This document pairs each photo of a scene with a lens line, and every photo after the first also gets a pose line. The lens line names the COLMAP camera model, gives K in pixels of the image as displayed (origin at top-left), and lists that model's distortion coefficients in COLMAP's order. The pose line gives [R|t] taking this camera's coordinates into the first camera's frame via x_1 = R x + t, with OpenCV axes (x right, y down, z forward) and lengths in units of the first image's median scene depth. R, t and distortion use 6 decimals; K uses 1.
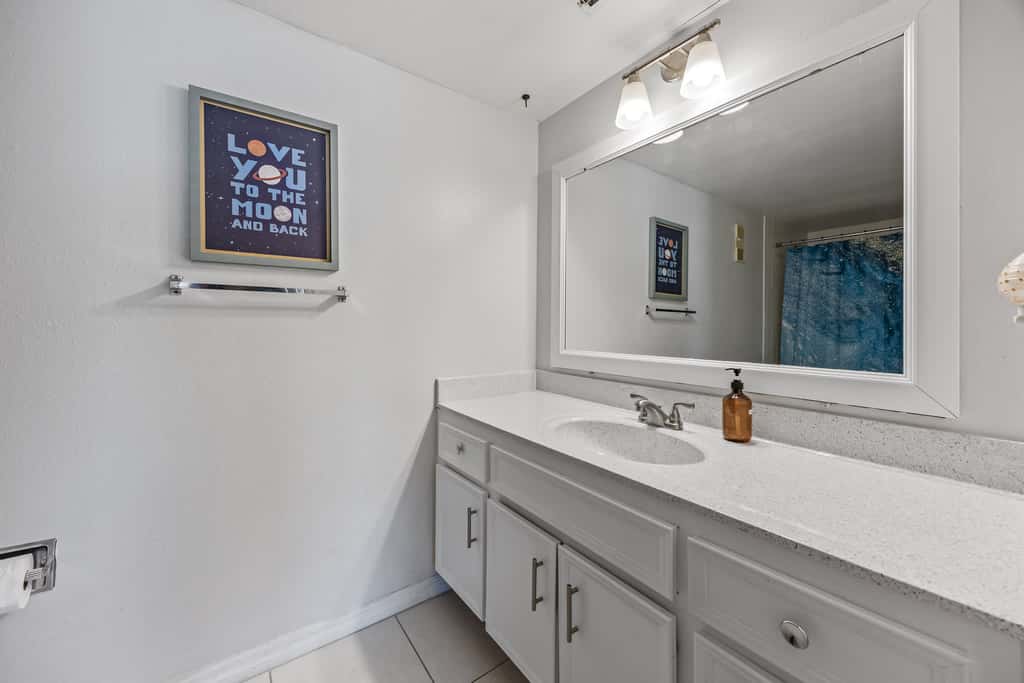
lens RADIAL K [[391.5, 0, 512.0], [0, 391.5, 330.4], [0, 0, 1]] dist [0.000221, -0.000058]
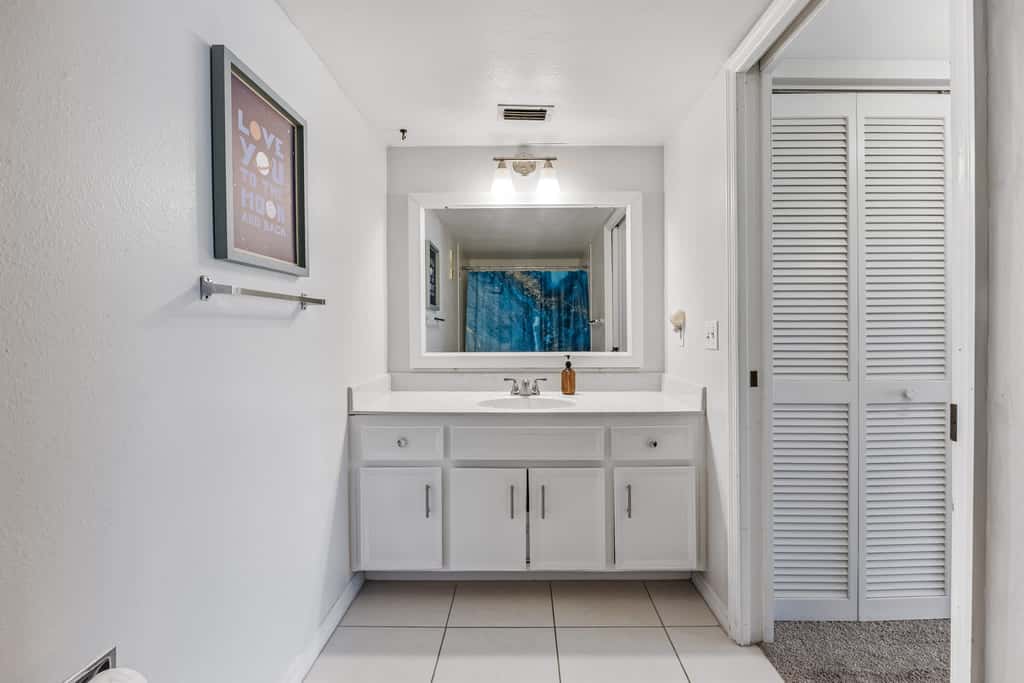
lens RADIAL K [[450.4, 0, 512.0], [0, 450.4, 341.5], [0, 0, 1]] dist [0.002255, -0.000506]
pose [[0.595691, -0.028294, 0.802715, -1.023154], [0.016148, 0.999599, 0.023250, -0.016070], [-0.803051, -0.000888, 0.595909, -0.036811]]
